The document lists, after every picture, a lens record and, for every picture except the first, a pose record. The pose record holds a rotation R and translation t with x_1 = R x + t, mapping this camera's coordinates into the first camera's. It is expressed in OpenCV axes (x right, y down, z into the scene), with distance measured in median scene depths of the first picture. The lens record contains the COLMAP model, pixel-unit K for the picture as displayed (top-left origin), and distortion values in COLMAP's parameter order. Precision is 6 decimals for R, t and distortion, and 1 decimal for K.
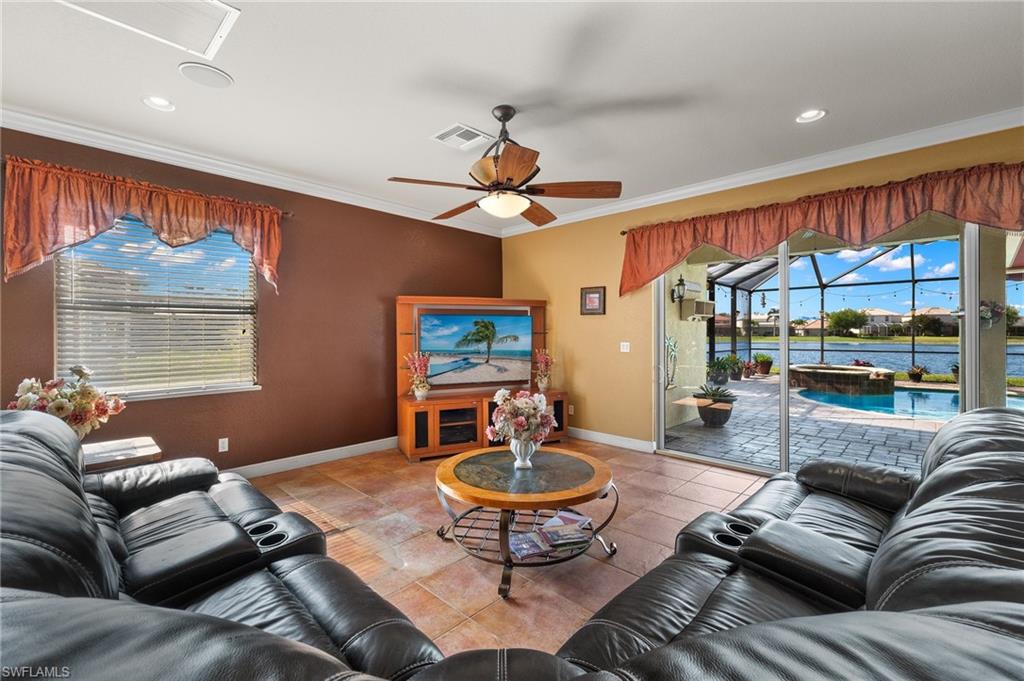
lens RADIAL K [[442.8, 0, 509.4], [0, 442.8, 334.2], [0, 0, 1]] dist [0.001130, -0.000131]
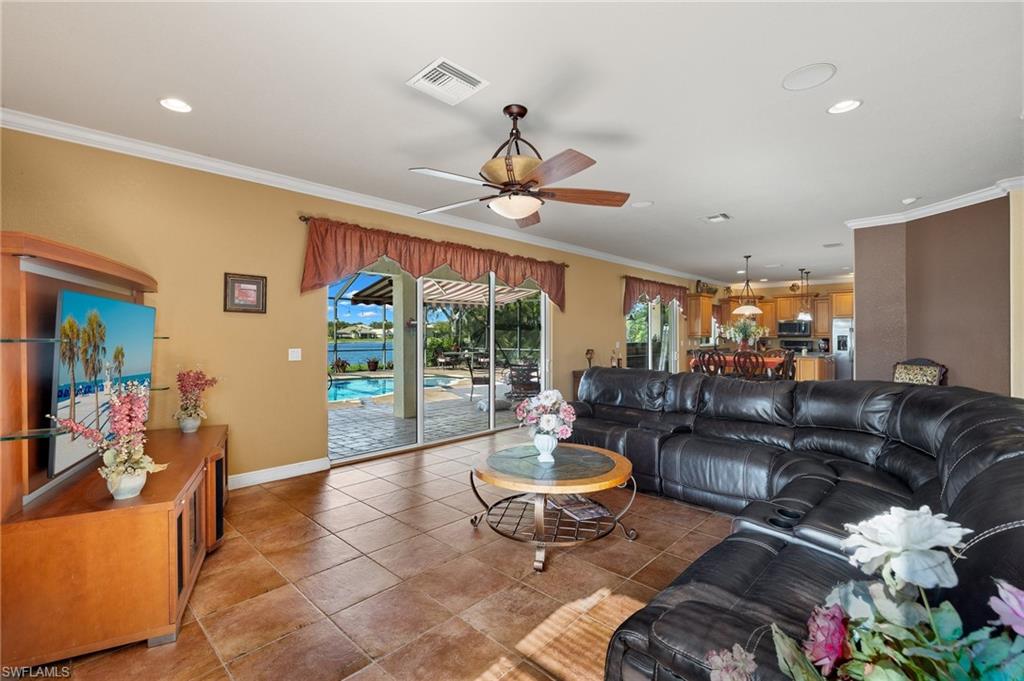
lens RADIAL K [[457.0, 0, 512.3], [0, 457.0, 336.0], [0, 0, 1]] dist [-0.000640, -0.000018]
pose [[-0.012703, 0.002903, 0.999915, -0.617936], [0.003768, 0.999989, -0.002855, -0.001793], [-0.999912, 0.003732, -0.012713, 0.622485]]
